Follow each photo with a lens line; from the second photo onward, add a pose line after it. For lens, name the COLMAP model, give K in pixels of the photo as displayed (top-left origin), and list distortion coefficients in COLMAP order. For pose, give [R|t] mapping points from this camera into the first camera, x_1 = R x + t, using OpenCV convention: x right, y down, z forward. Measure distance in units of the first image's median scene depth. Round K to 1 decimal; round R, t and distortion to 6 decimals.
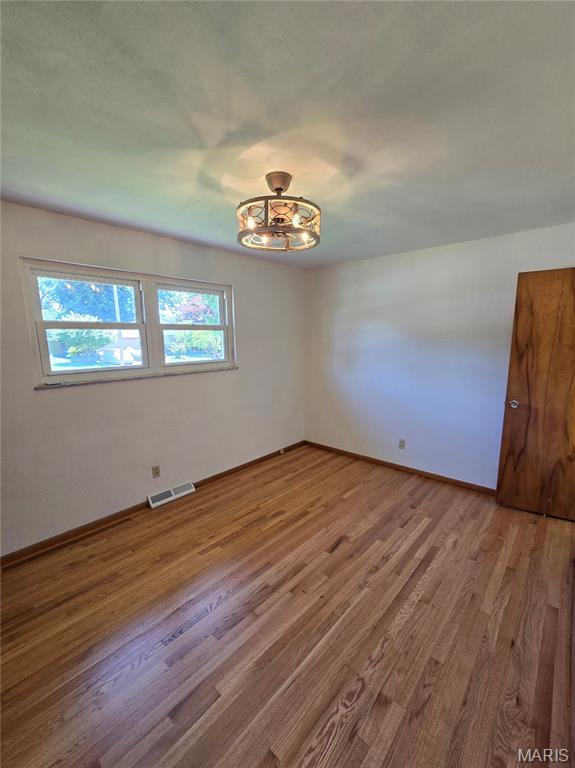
lens RADIAL K [[314.3, 0, 287.9], [0, 314.3, 393.6], [0, 0, 1]] dist [-0.006678, 0.000242]
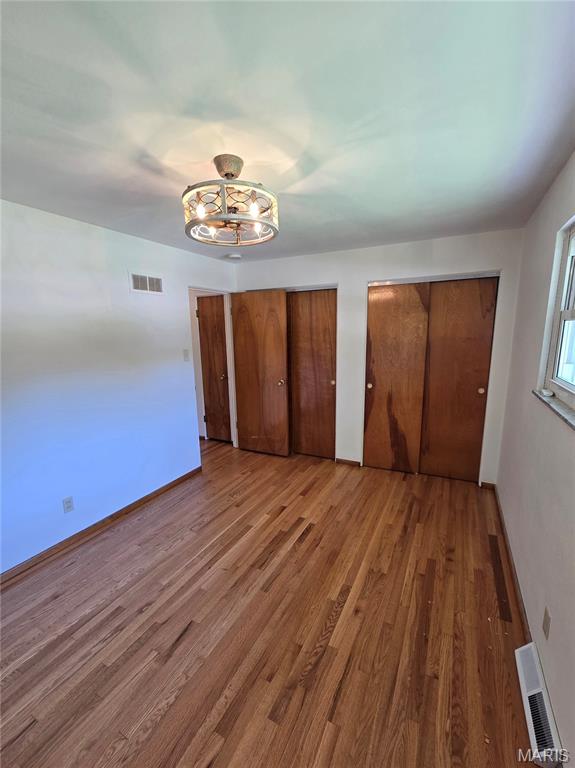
lens RADIAL K [[314.3, 0, 287.9], [0, 314.3, 393.6], [0, 0, 1]] dist [-0.006678, 0.000242]
pose [[-0.964988, 0.072694, -0.252020, 0.060764], [-0.024630, 0.931468, 0.362989, -0.299081], [0.261135, 0.356488, -0.897065, 1.557528]]
